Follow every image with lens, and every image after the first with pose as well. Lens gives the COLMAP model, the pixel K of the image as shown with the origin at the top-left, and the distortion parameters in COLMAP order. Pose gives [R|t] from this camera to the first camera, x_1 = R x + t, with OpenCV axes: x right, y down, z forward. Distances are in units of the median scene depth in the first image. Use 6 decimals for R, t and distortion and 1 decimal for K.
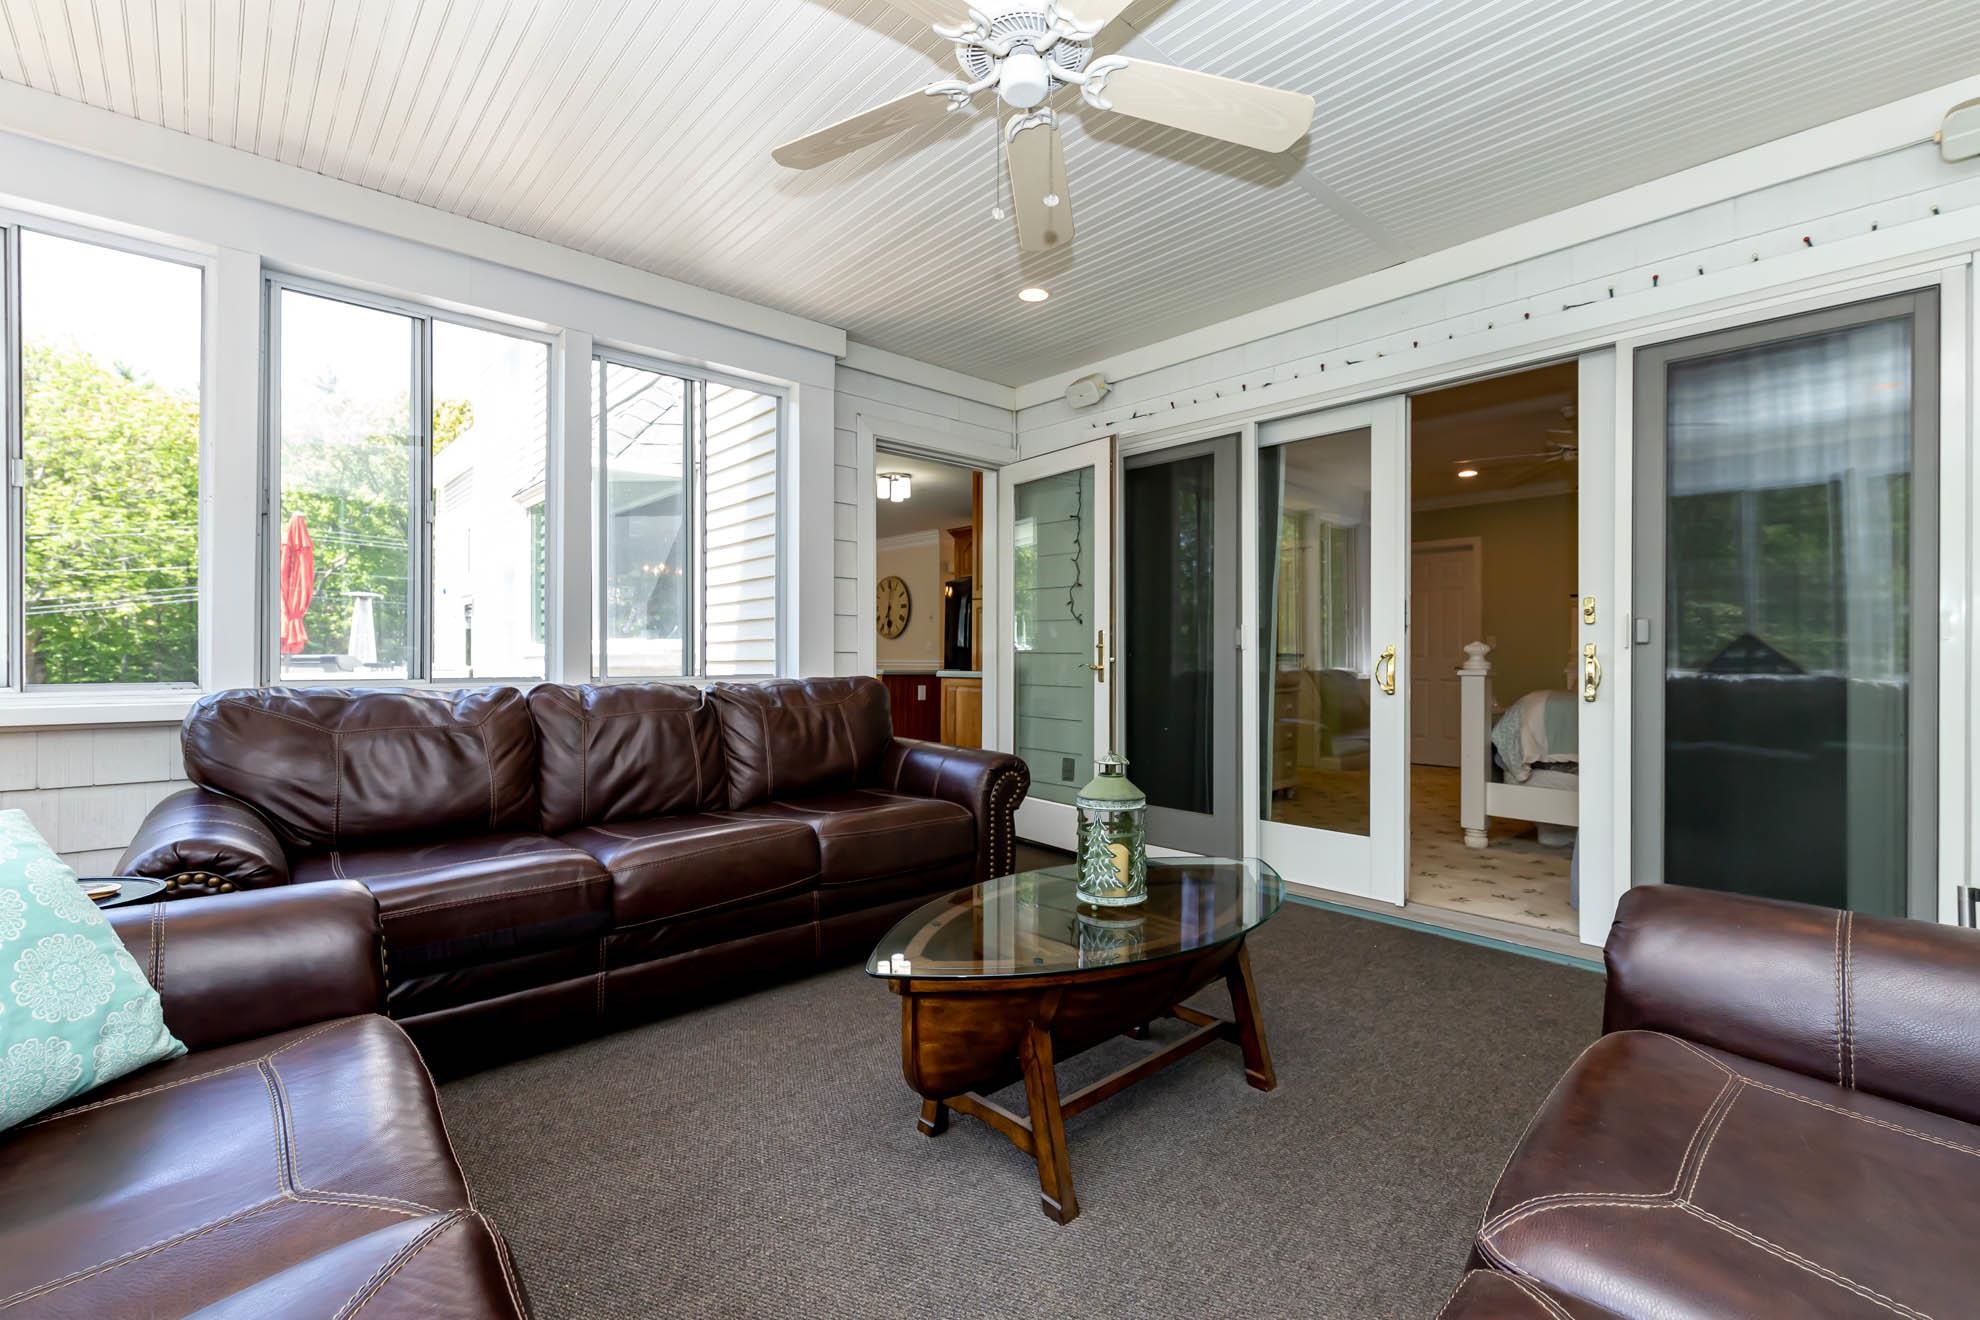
lens RADIAL K [[860.6, 0, 990.6], [0, 860.6, 657.4], [0, 0, 1]] dist [0.006047, -0.001555]
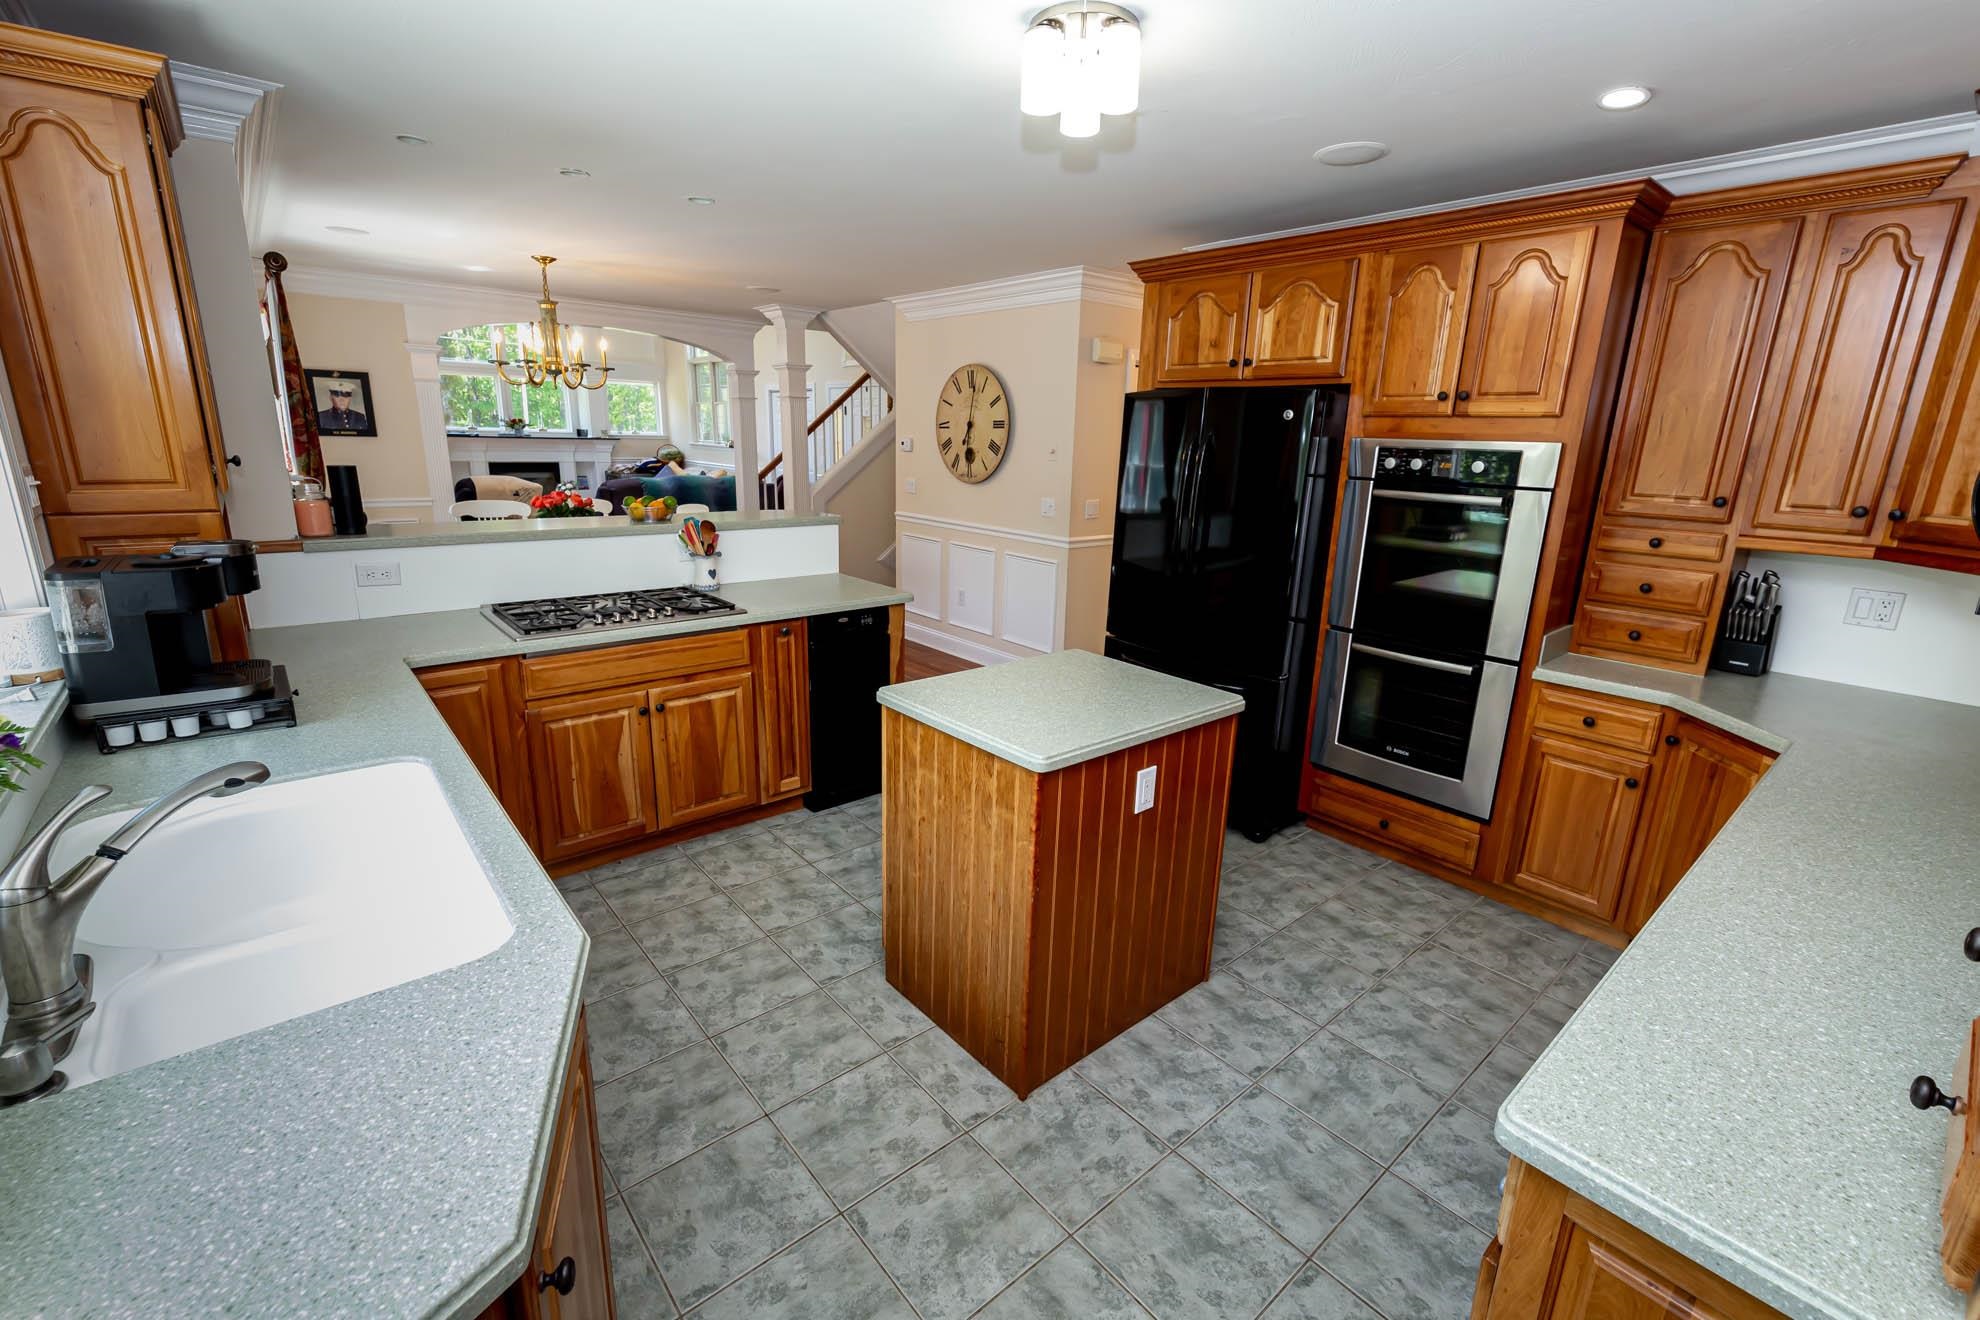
lens RADIAL K [[860.6, 0, 987.2], [0, 860.6, 657.3], [0, 0, 1]] dist [0.006047, -0.001555]
pose [[0.998677, 0.037266, -0.035446, -0.083458], [-0.027014, 0.966546, 0.255066, -0.055921], [0.043766, -0.253771, 0.966274, 0.451373]]
